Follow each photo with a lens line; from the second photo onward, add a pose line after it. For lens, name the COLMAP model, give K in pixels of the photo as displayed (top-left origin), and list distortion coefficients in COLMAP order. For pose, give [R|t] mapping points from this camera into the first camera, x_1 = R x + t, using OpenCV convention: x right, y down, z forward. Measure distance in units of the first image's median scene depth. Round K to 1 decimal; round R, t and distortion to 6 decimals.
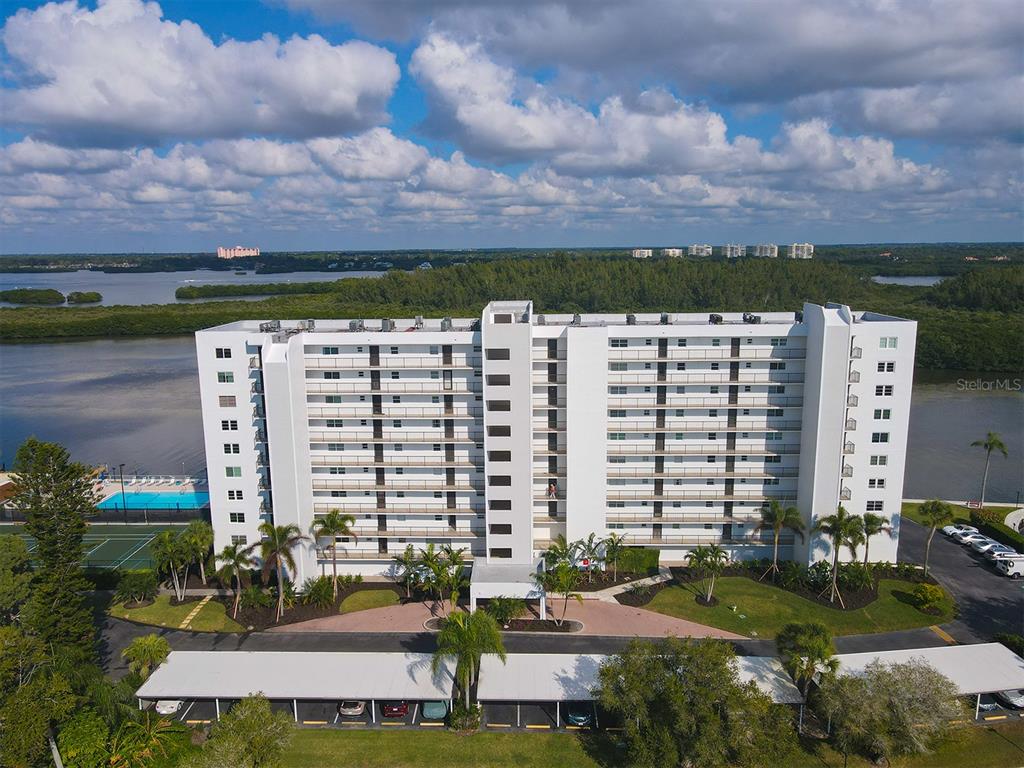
lens RADIAL K [[754.4, 0, 512.0], [0, 754.4, 384.0], [0, 0, 1]] dist [0.014191, -0.002109]
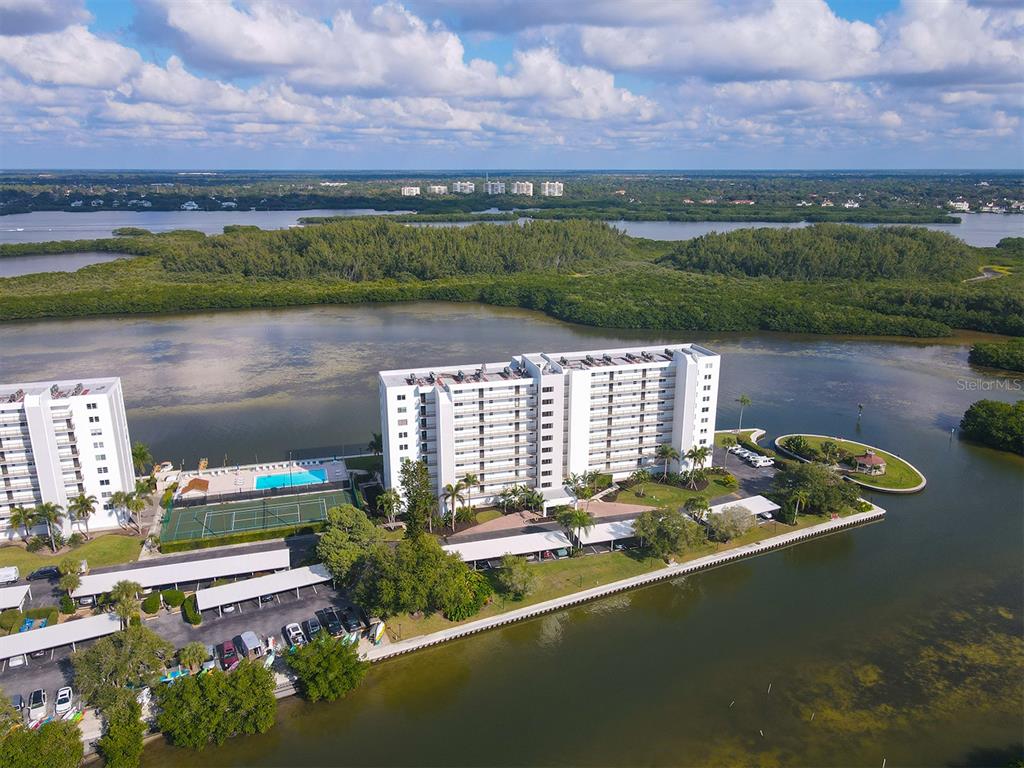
lens RADIAL K [[749.0, 0, 506.2], [0, 749.0, 381.6], [0, 0, 1]] dist [0.002693, 0.007249]
pose [[0.949565, -0.077142, 0.303933, -0.664879], [0.047305, 0.993415, 0.104348, -0.249921], [-0.309981, -0.084707, 0.946962, -0.792903]]
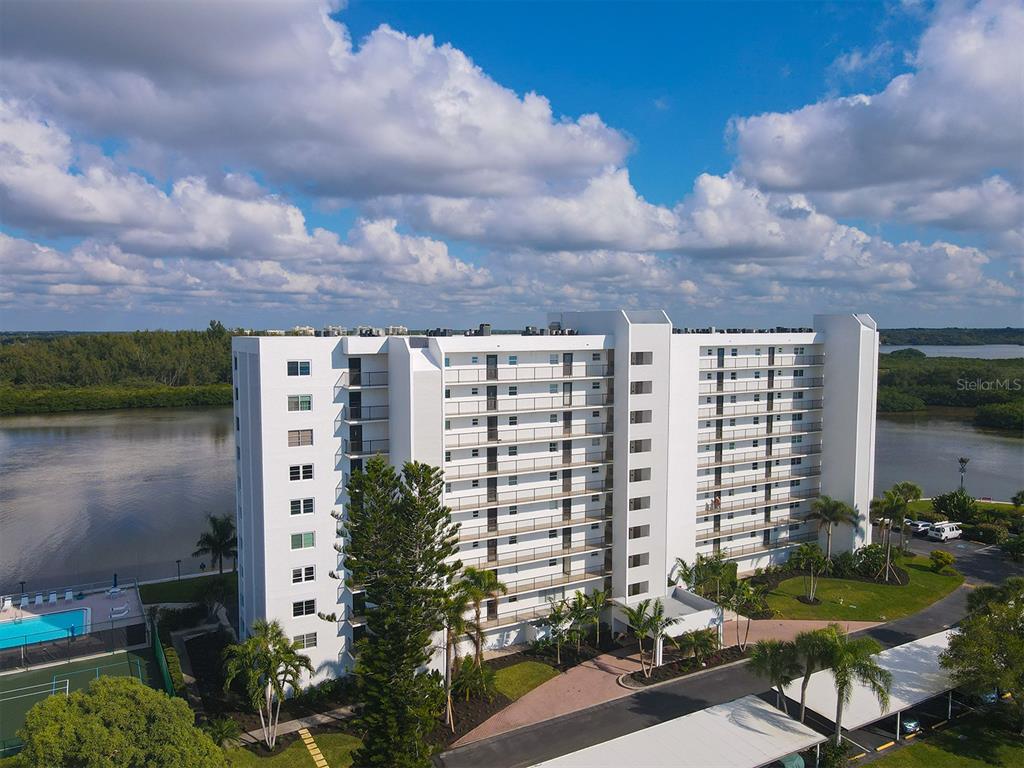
lens RADIAL K [[747.0, 0, 511.8], [0, 747.0, 369.9], [0, 0, 1]] dist [-0.002022, 0.036277]
pose [[0.857435, -0.019603, 0.514219, -0.546229], [0.085449, 0.990825, -0.104709, 0.048420], [-0.507449, 0.133721, 0.851243, 0.287535]]
